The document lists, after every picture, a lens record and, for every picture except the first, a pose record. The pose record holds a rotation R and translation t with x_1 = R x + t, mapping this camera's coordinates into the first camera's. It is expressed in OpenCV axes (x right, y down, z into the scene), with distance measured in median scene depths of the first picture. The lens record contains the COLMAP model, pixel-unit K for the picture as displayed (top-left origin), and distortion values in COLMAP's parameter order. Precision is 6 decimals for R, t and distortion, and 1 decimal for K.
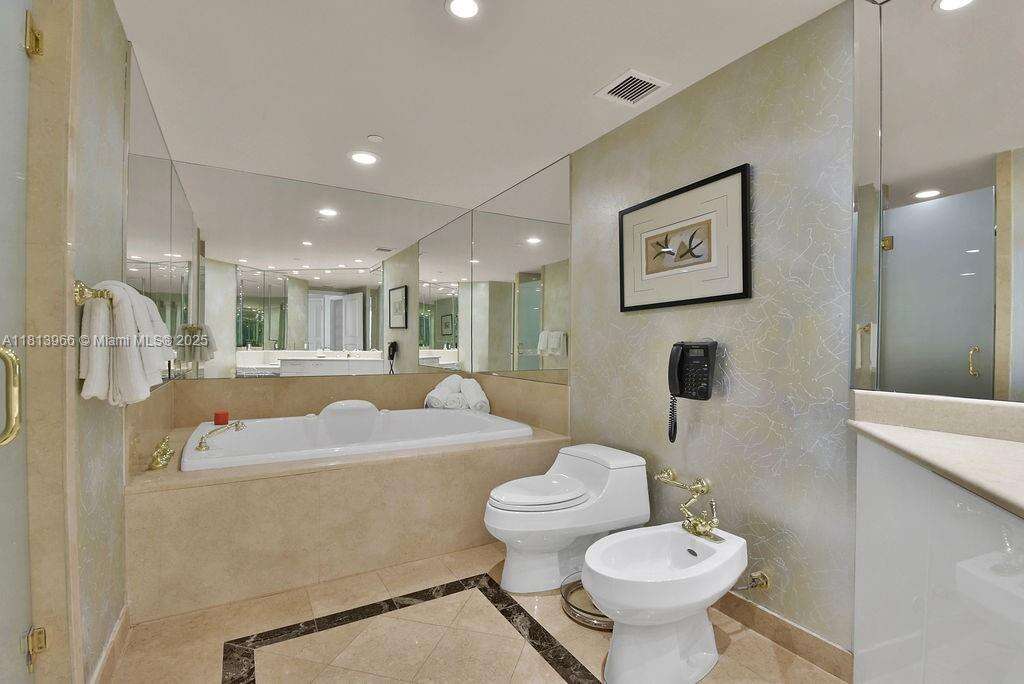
lens RADIAL K [[471.0, 0, 528.9], [0, 471.0, 360.9], [0, 0, 1]] dist [0.014963, -0.025915]
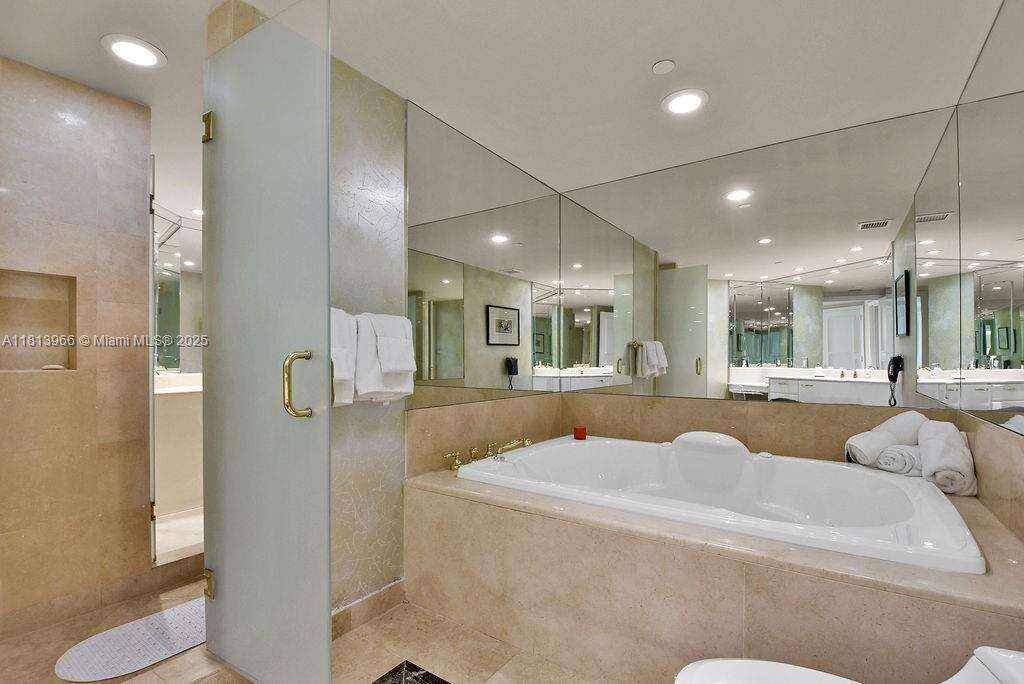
lens RADIAL K [[471.0, 0, 528.9], [0, 471.0, 360.9], [0, 0, 1]] dist [0.014963, -0.025915]
pose [[0.416338, -0.006751, -0.909185, 0.113461], [-0.028920, 0.999368, -0.020664, -0.004166], [0.908750, 0.034897, 0.415880, 0.253974]]
